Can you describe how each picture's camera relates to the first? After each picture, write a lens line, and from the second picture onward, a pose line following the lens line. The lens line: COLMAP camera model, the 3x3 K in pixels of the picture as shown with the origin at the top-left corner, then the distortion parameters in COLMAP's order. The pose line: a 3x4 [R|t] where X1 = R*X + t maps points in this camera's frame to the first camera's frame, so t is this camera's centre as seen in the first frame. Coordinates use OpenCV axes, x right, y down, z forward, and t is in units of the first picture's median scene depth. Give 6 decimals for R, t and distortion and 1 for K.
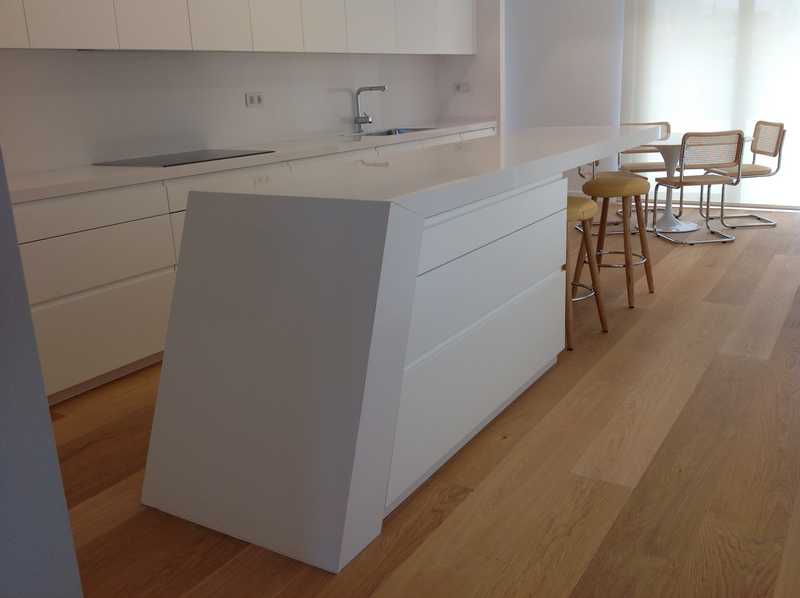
lens RADIAL K [[760.7, 0, 400.0], [0, 760.7, 299.0], [0, 0, 1]] dist [0.087137, -0.188720]
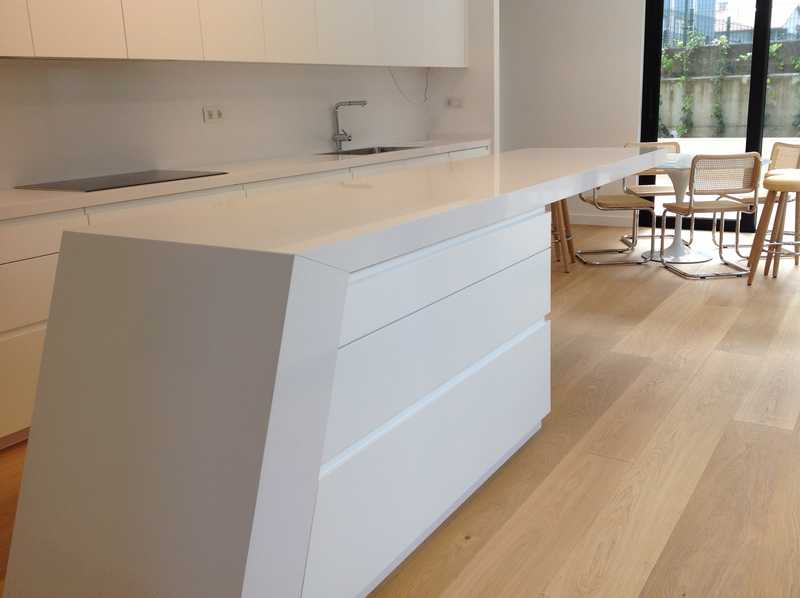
lens RADIAL K [[761.0, 0, 419.5], [0, 761.0, 288.2], [0, 0, 1]] dist [0.086217, -0.179592]
pose [[0.999972, 0.006326, 0.004039, 0.048088], [-0.006199, 0.999514, -0.030565, -0.032189], [-0.004231, 0.030539, 0.999525, 0.111970]]
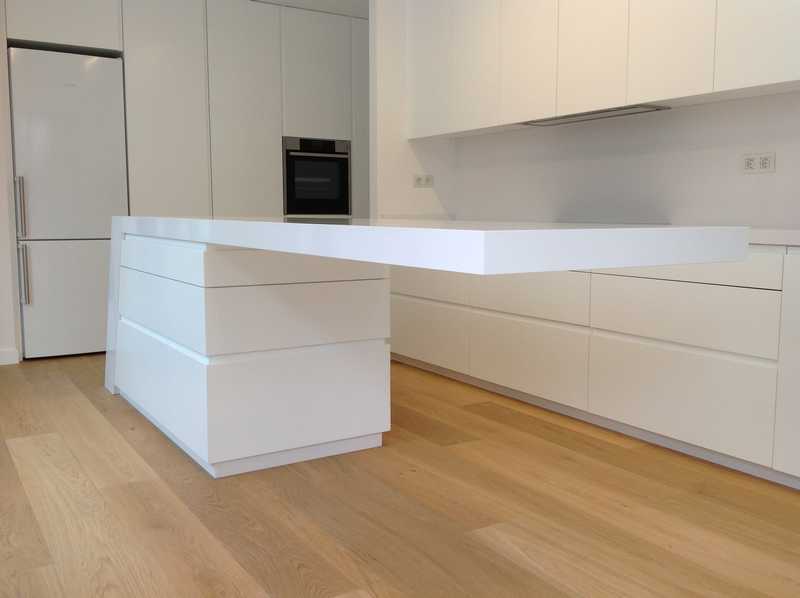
lens RADIAL K [[760.7, 0, 400.0], [0, 760.7, 299.0], [0, 0, 1]] dist [0.087137, -0.188720]
pose [[-0.443297, 0.139415, -0.885467, 0.589402], [-0.227016, 0.938165, 0.261364, -0.255499], [0.867152, 0.316877, -0.384236, 1.035619]]
